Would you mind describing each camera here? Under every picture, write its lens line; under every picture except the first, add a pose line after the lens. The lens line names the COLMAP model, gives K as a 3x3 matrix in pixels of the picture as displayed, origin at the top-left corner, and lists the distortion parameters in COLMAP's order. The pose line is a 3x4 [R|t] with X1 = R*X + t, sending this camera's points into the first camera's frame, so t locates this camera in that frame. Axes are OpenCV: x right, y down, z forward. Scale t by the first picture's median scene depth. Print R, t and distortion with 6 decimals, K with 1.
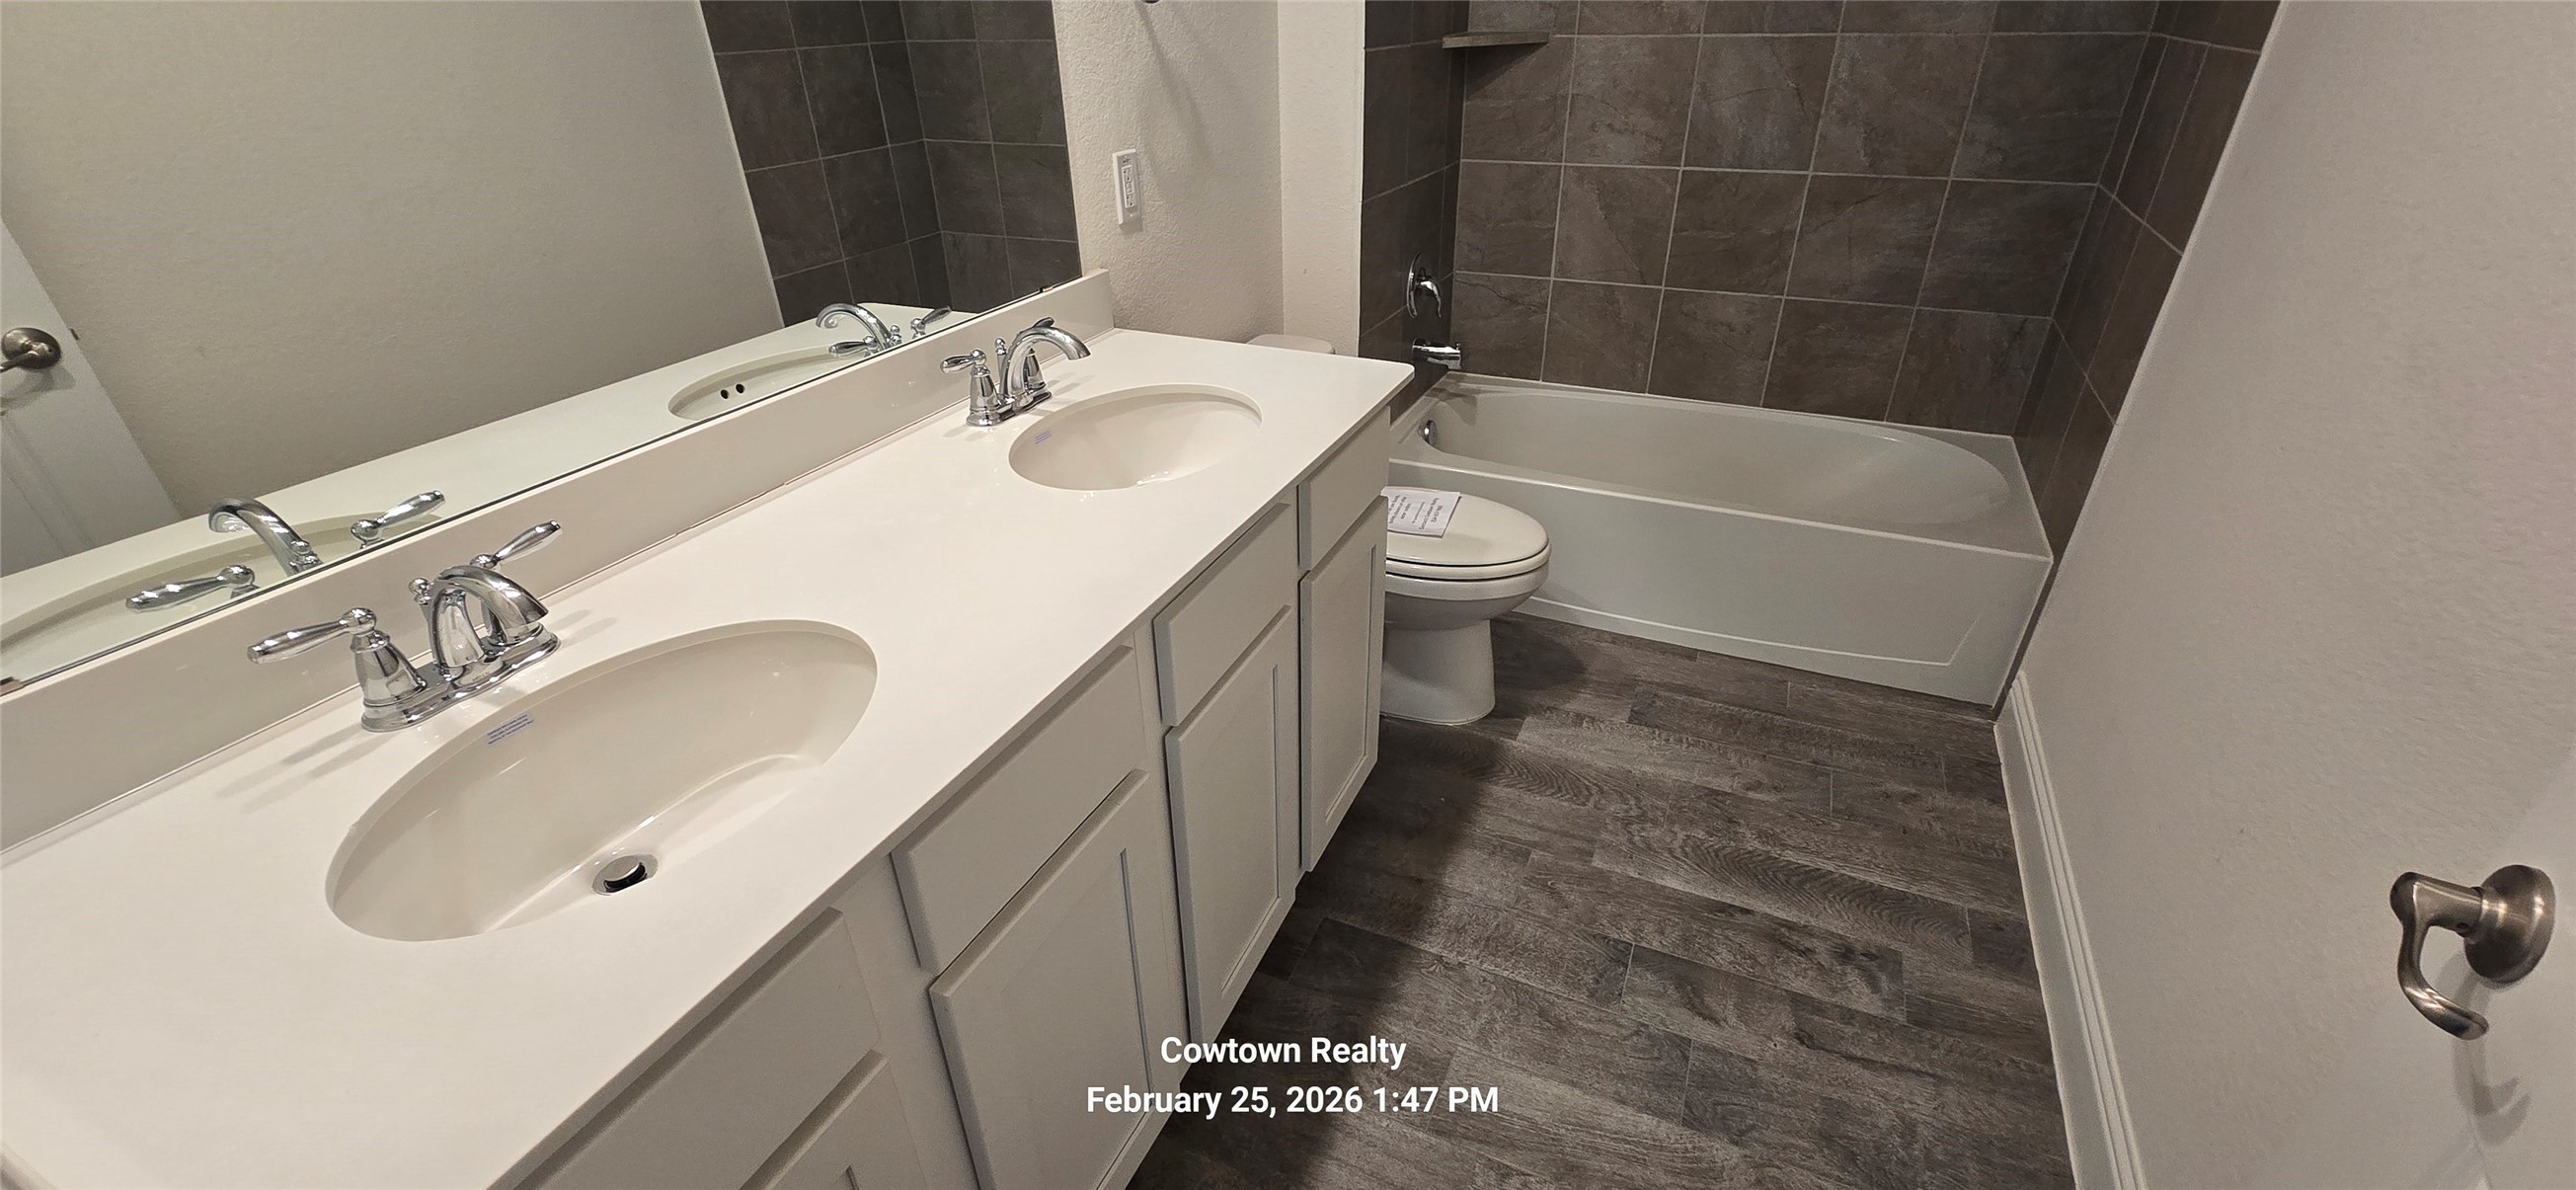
lens RADIAL K [[1041.3, 0, 1304.6], [0, 1041.3, 616.5], [0, 0, 1]] dist [-0.005278, -0.000348]
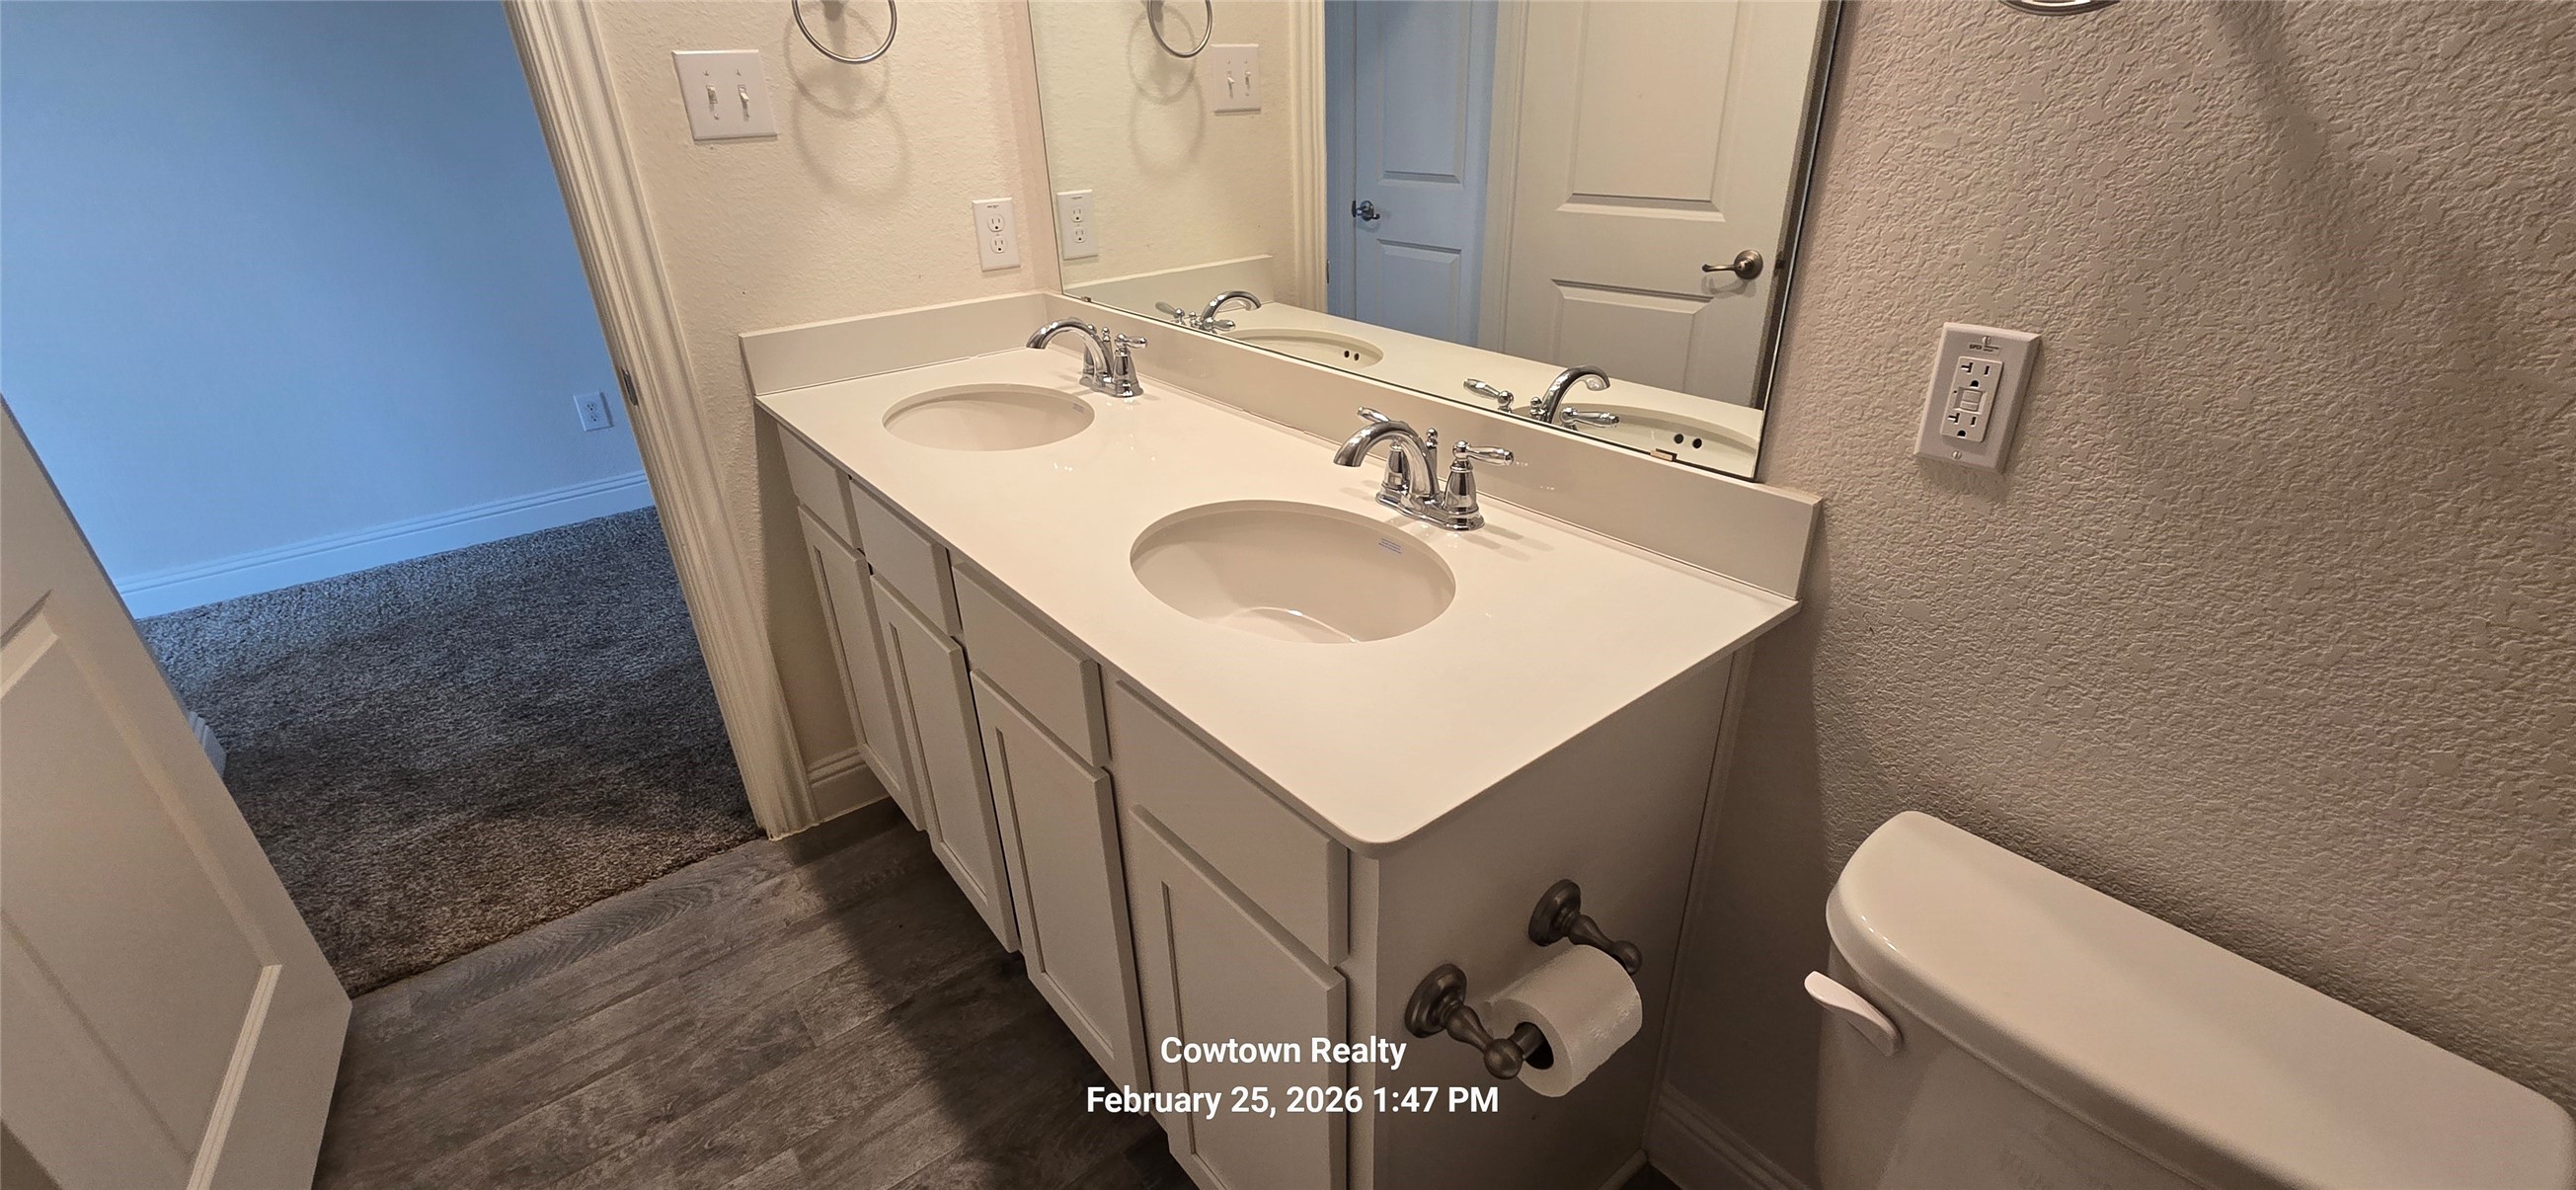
lens RADIAL K [[1041.3, 0, 1296.2], [0, 1041.3, 600.4], [0, 0, 1]] dist [-0.005278, -0.000348]
pose [[-0.448855, 0.423294, -0.786989, 0.309804], [-0.433392, 0.667060, 0.605972, -0.414464], [0.781473, 0.613068, -0.115961, 0.715111]]
